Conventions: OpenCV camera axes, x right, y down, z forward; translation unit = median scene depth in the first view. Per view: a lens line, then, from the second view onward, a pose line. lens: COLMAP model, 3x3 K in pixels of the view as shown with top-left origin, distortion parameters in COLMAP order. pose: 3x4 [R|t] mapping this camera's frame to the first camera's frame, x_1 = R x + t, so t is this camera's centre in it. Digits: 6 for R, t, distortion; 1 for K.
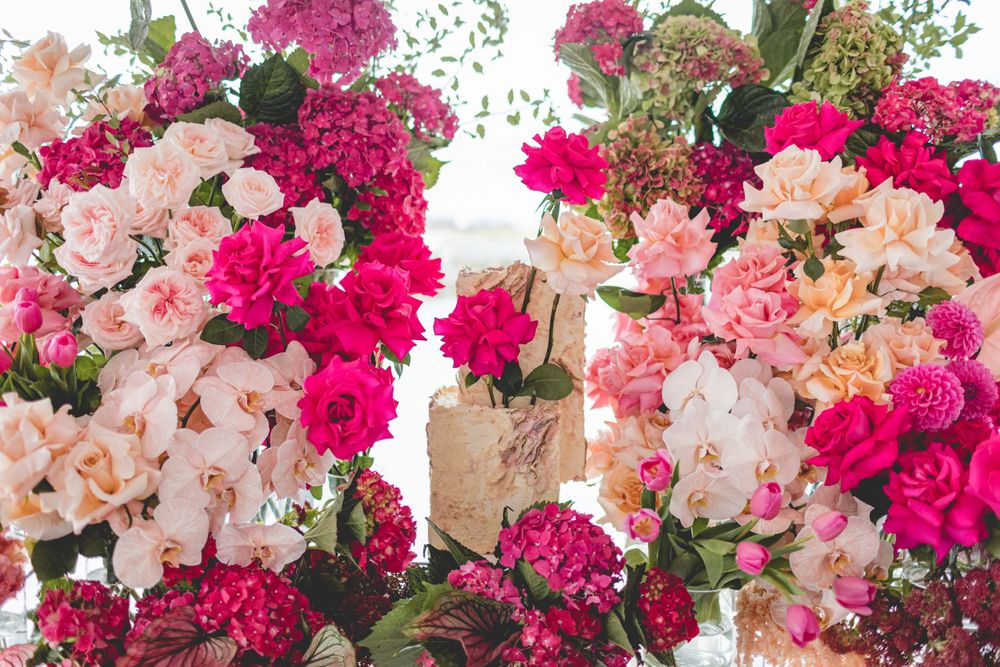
lens RADIAL K [[965.9, 0, 495.1], [0, 965.9, 329.0], [0, 0, 1]] dist [0.009748, 0.000000]
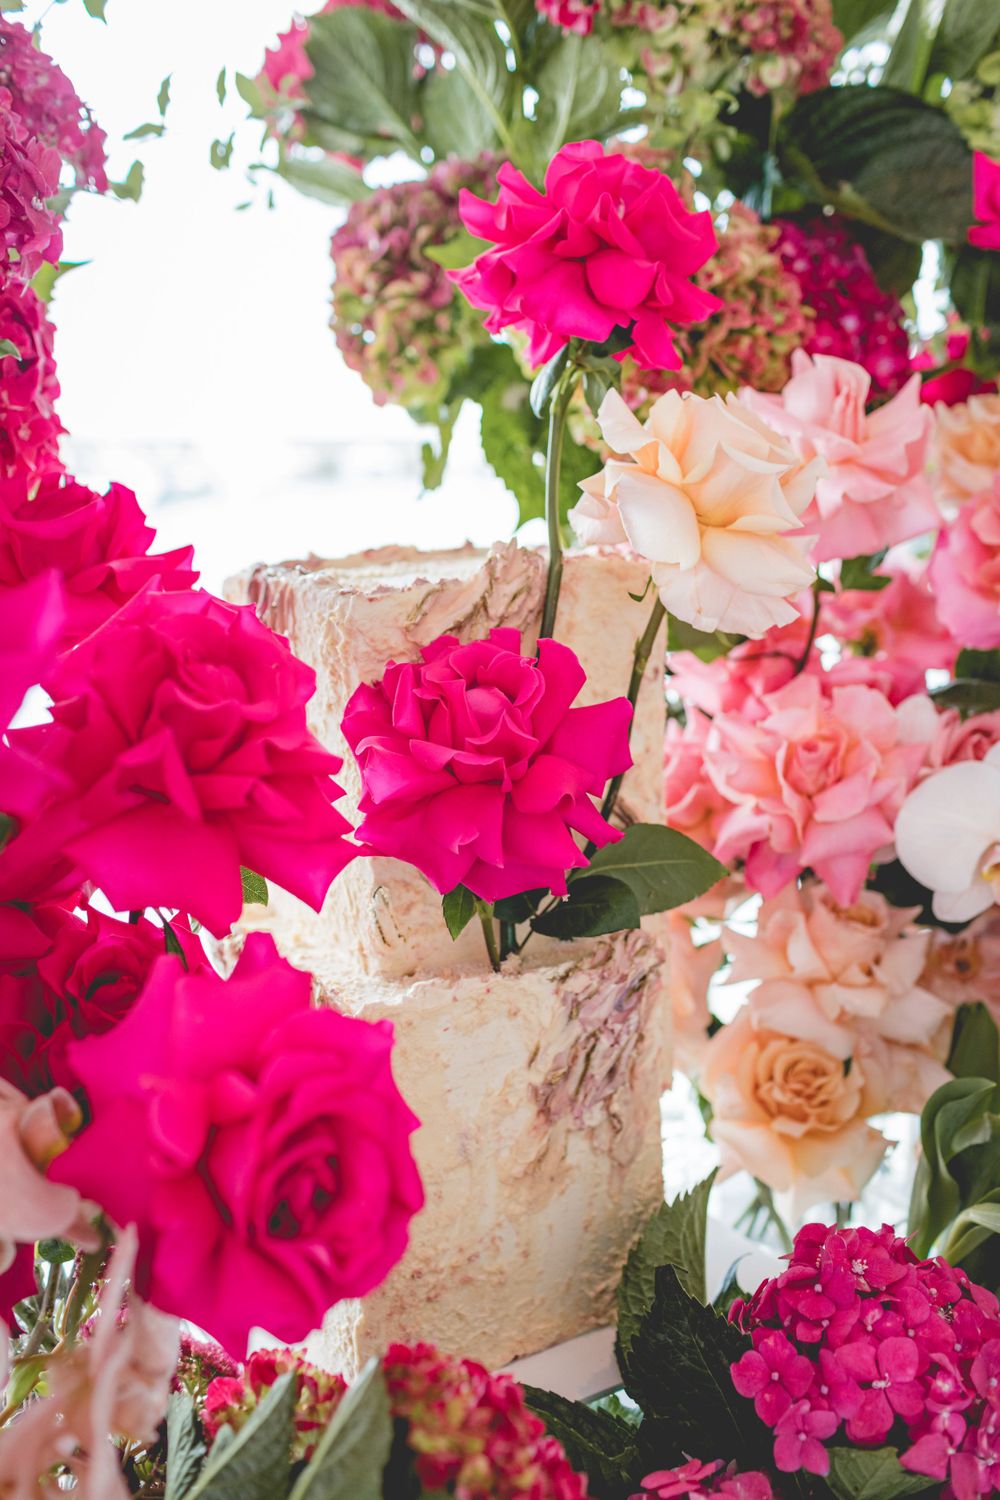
lens RADIAL K [[1448.8, 0, 498.6], [0, 1448.8, 756.2], [0, 0, 1]] dist [0.009748, 0.000000]
pose [[0.851205, -0.145158, 0.504360, -0.254024], [0.090652, 0.987211, 0.131132, -0.063391], [-0.516945, -0.065899, 0.853479, 0.556735]]
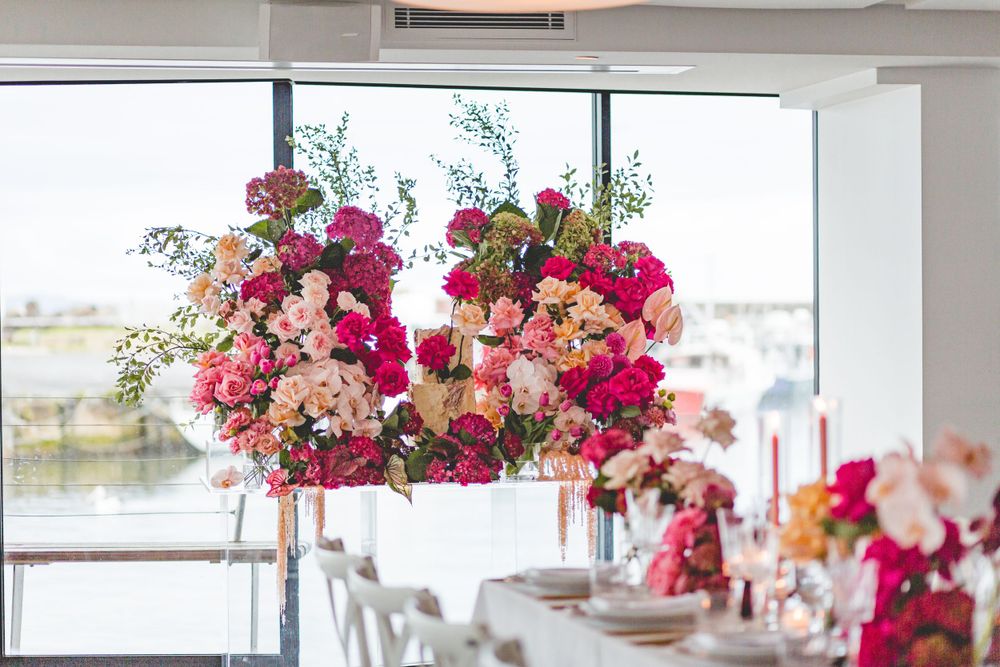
lens RADIAL K [[2639.0, 0, 499.8], [0, 2639.0, 334.5], [0, 0, 1]] dist [0.099339, 0.000000]
pose [[0.981522, -0.038805, 0.187372, -1.093913], [0.057017, 0.994050, -0.092806, 0.583926], [-0.182656, 0.101775, 0.977895, -5.556456]]
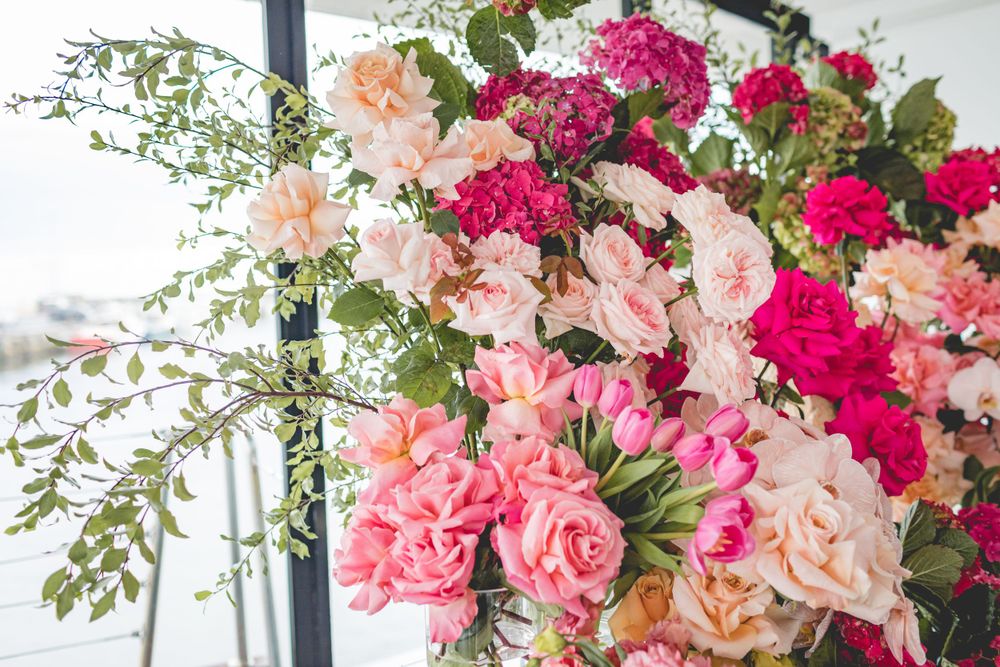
lens RADIAL K [[965.9, 0, 498.2], [0, 965.9, 331.5], [0, 0, 1]] dist [0.009748, 0.000000]
pose [[0.767760, -0.083312, 0.635298, -0.970346], [0.125989, 0.991783, -0.022197, -0.057070], [-0.628228, 0.097082, 0.771948, 0.406081]]
